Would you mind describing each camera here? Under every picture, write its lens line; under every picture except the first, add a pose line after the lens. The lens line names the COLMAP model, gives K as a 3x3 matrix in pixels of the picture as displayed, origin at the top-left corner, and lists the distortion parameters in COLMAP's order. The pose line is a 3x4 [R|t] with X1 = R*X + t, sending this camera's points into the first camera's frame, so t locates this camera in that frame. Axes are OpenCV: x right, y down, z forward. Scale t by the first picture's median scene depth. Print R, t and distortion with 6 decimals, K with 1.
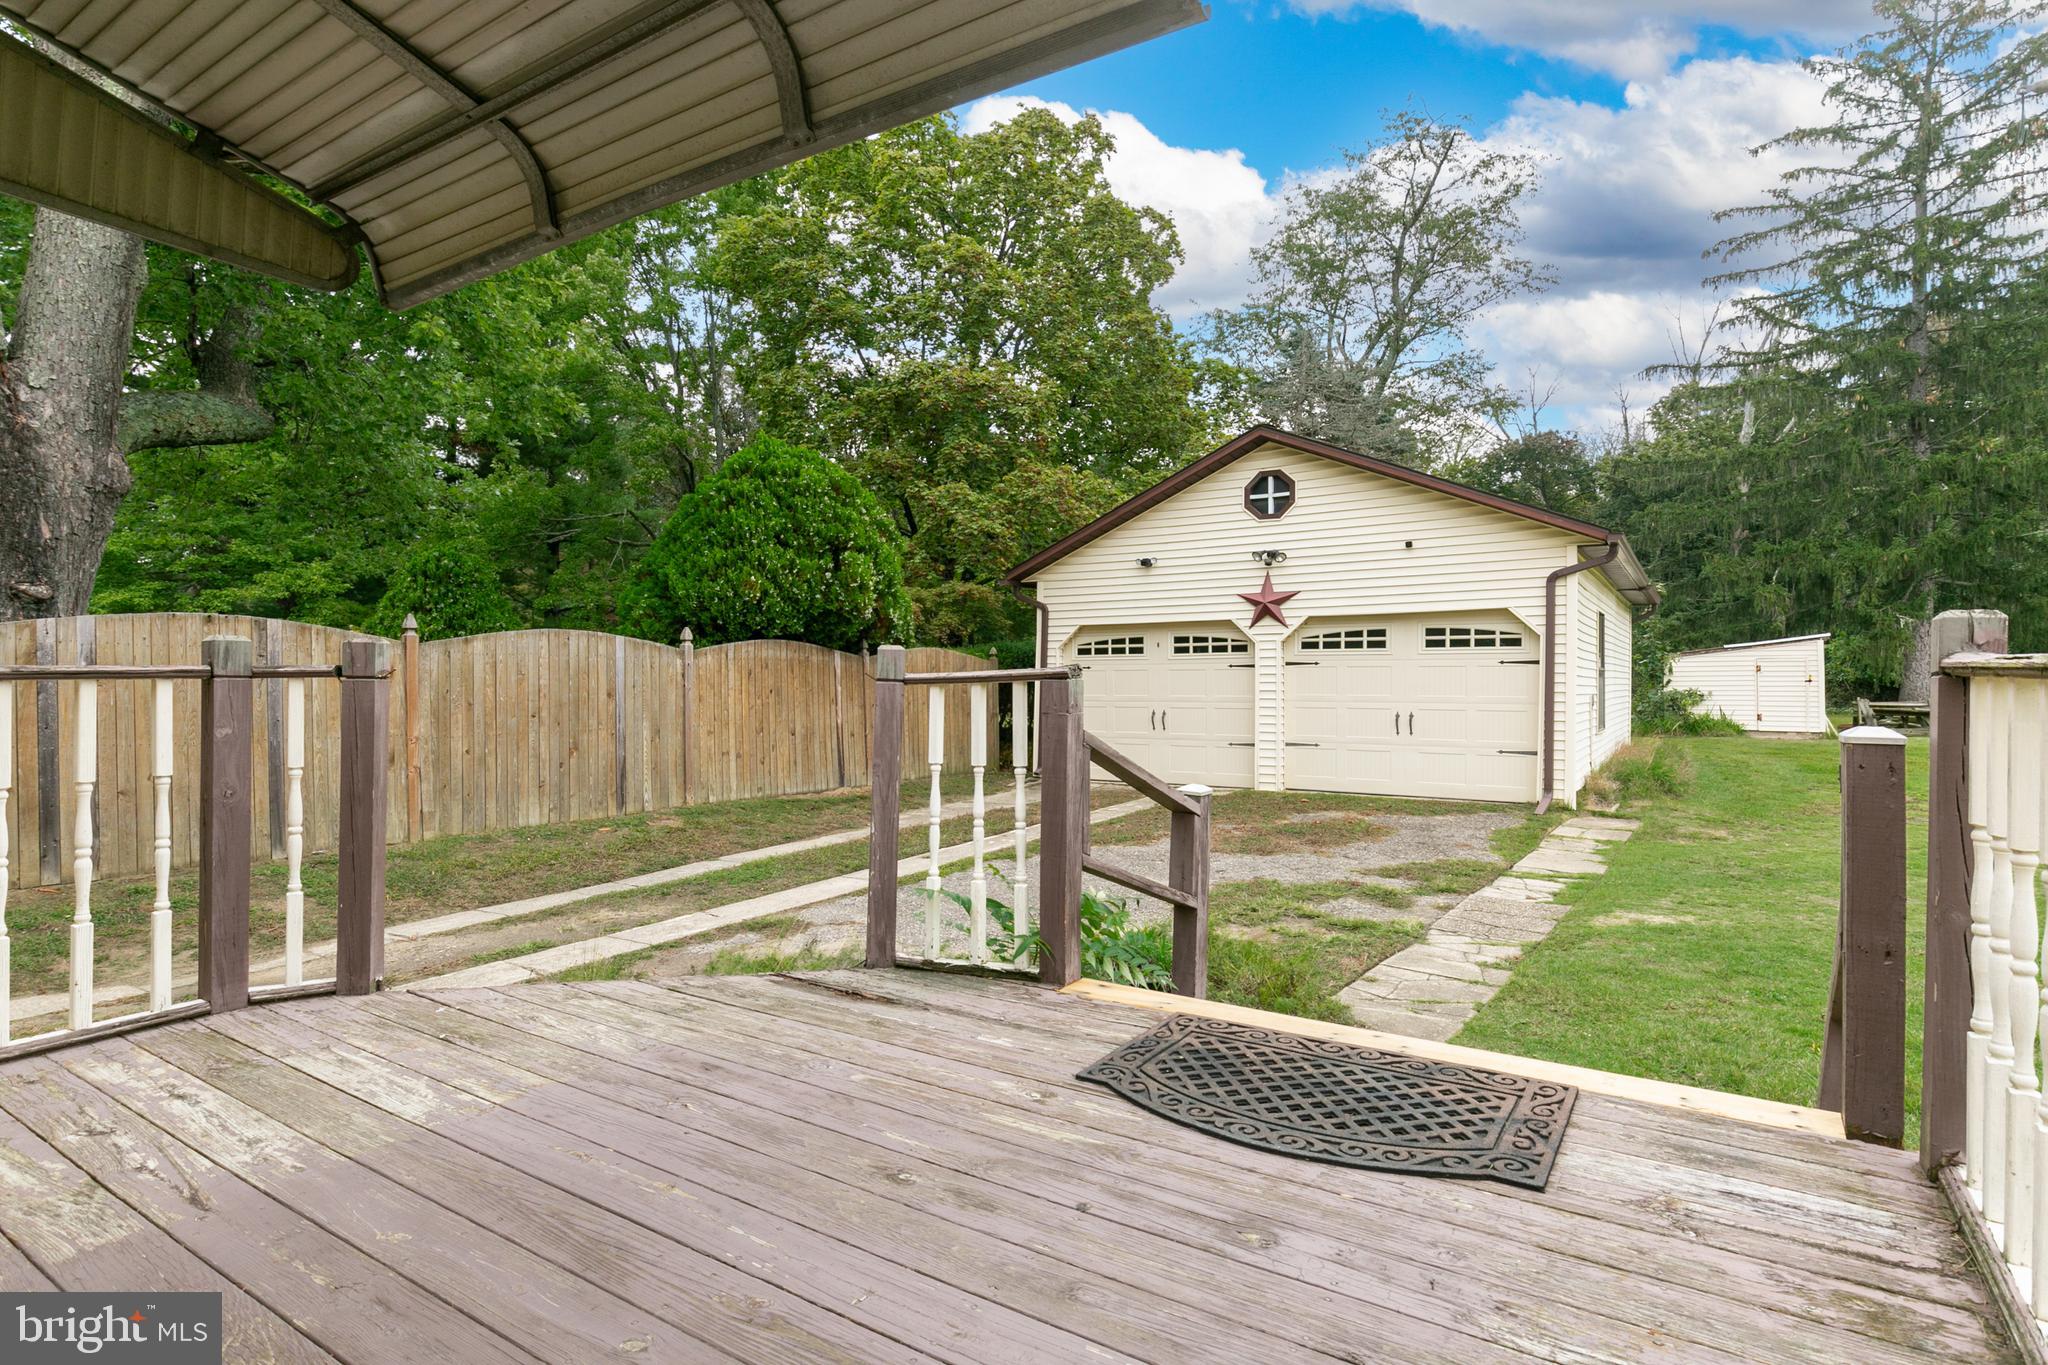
lens RADIAL K [[944.2, 0, 1019.5], [0, 944.2, 699.1], [0, 0, 1]] dist [0.001058, -0.000900]
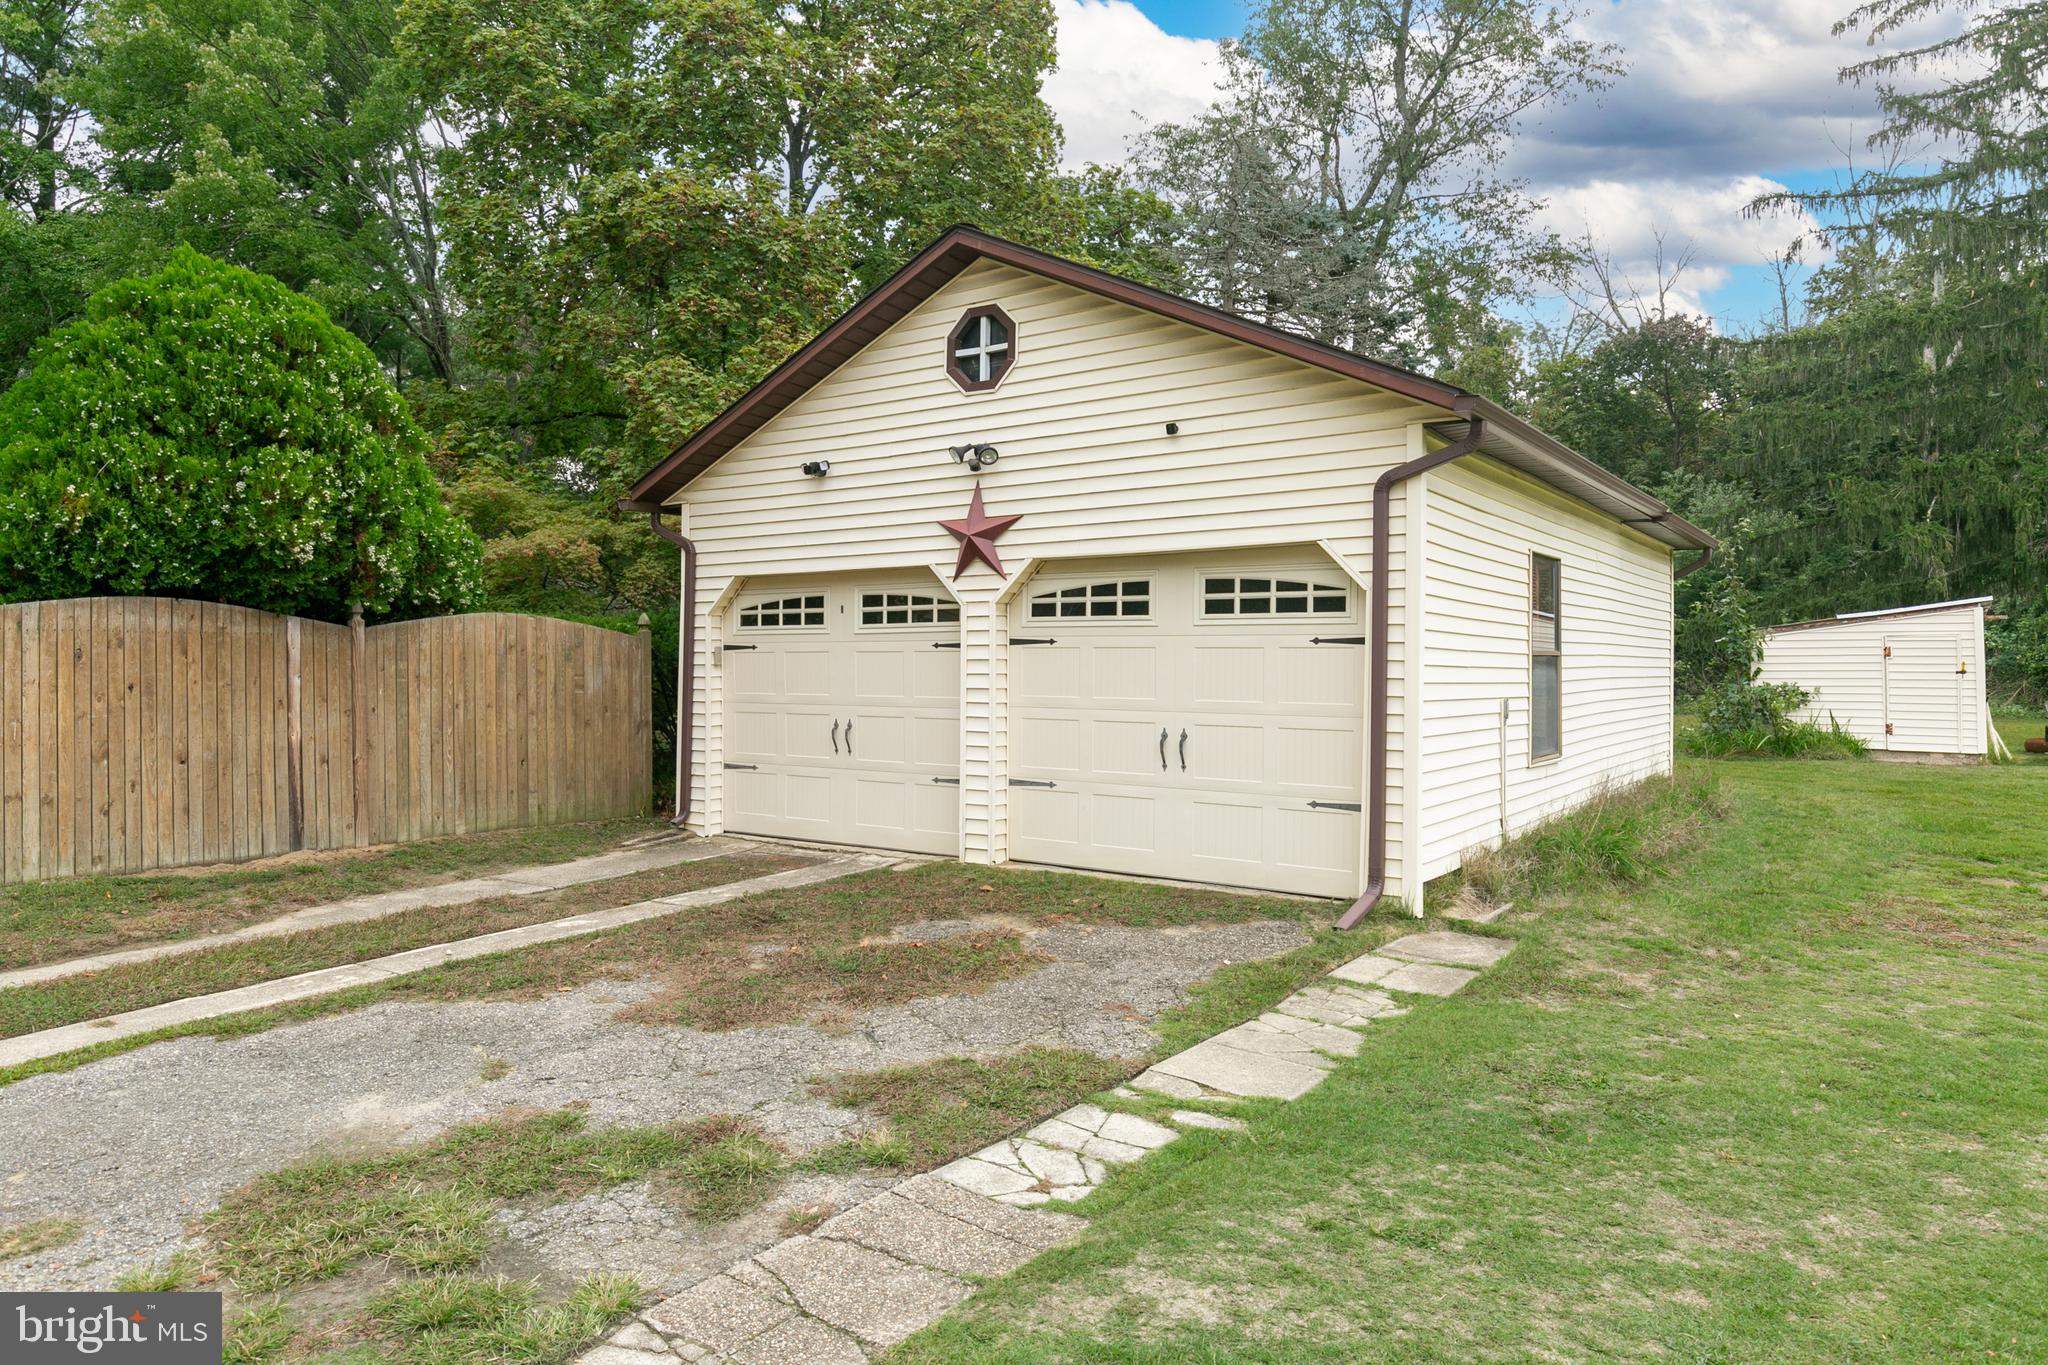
lens RADIAL K [[1283.3, 0, 1031.9], [0, 1283.3, 672.0], [0, 0, 1]] dist [0.004475, -0.002196]
pose [[0.999815, 0.002735, 0.019044, 0.278027], [-0.002493, 0.999916, -0.012699, -0.009228], [-0.019077, 0.012649, 0.999738, 0.216857]]
